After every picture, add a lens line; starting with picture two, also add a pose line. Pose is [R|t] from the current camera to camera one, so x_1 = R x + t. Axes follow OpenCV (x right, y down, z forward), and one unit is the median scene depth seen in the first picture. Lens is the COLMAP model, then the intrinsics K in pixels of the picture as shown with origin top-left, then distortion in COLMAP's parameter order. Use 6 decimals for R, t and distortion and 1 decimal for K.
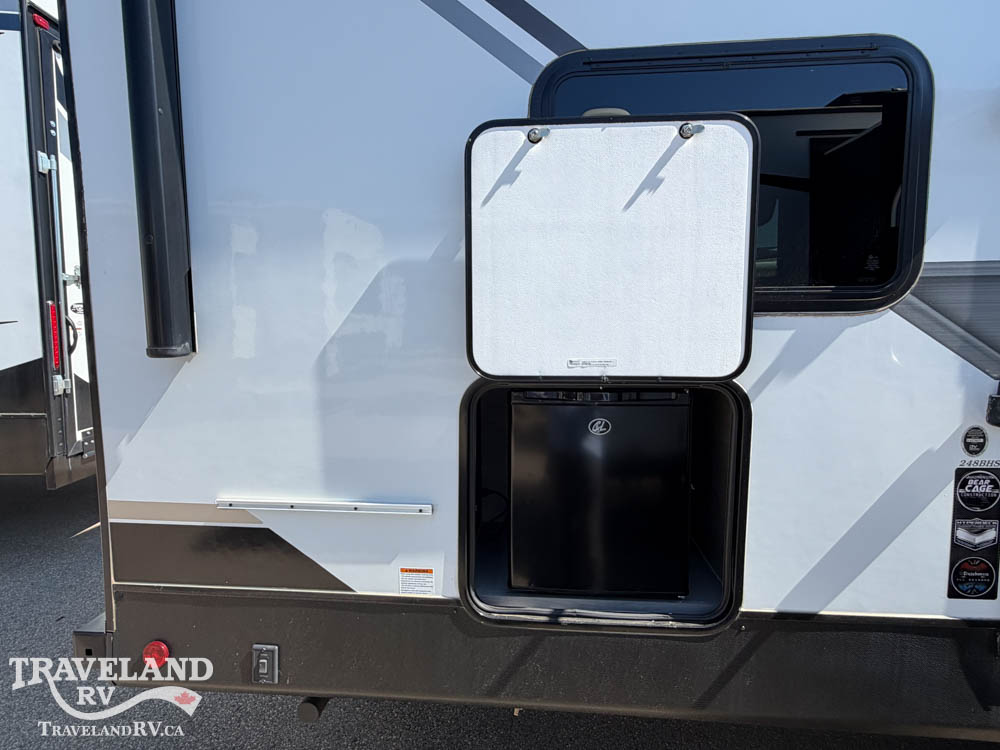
lens RADIAL K [[560.4, 0, 500.0], [0, 560.4, 375.0], [0, 0, 1]] dist [-0.000769, 0.000178]
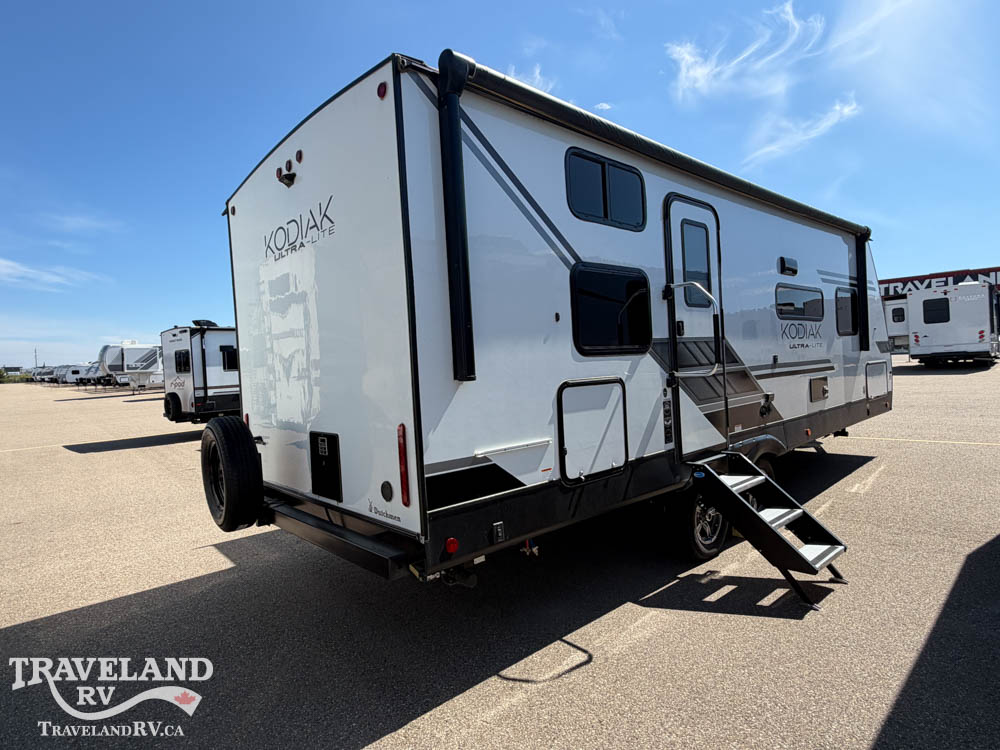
lens RADIAL K [[560.4, 0, 500.0], [0, 560.4, 375.0], [0, 0, 1]] dist [-0.000769, 0.000178]
pose [[0.675209, -0.043987, 0.736314, -2.111319], [0.115517, 0.992209, -0.046656, 0.055176], [-0.728525, 0.116559, 0.675030, -0.485952]]
